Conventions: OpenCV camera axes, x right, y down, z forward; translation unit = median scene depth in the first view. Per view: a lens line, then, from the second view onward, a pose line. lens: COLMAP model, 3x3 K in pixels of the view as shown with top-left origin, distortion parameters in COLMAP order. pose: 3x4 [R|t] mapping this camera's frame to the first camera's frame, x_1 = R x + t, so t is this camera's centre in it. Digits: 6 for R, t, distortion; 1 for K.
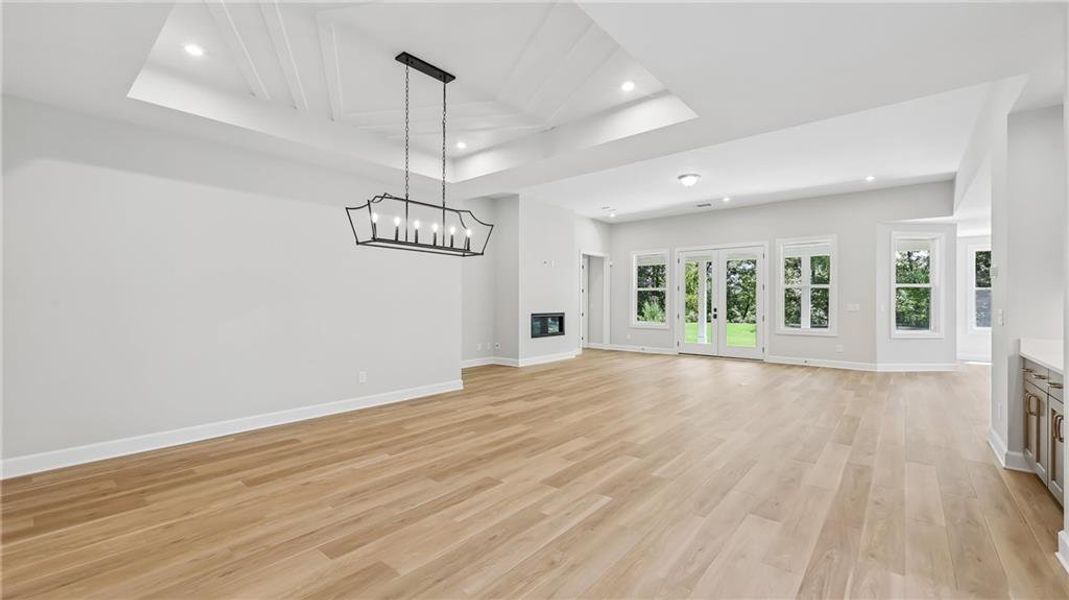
lens RADIAL K [[433.7, 0, 534.0], [0, 433.7, 295.7], [0, 0, 1]] dist [-0.000983, 0.000649]
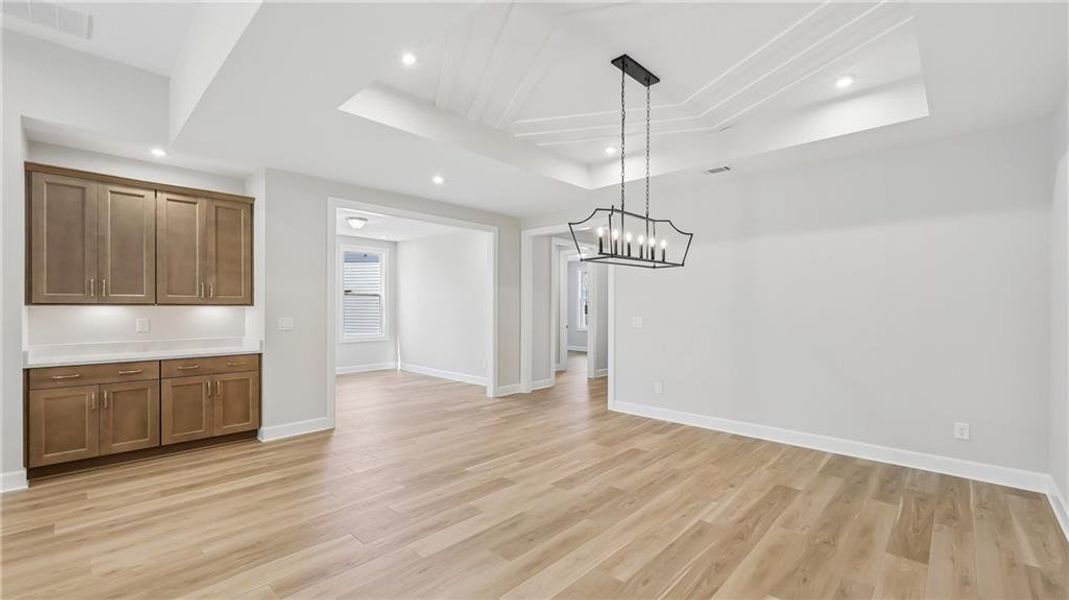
lens RADIAL K [[439.7, 0, 534.3], [0, 439.7, 312.6], [0, 0, 1]] dist [0.002617, -0.000938]
pose [[-0.998355, -0.006755, 0.056934, -0.040986], [-0.006948, 0.999971, -0.003187, 0.003245], [-0.056910, -0.003577, -0.998373, 0.953219]]
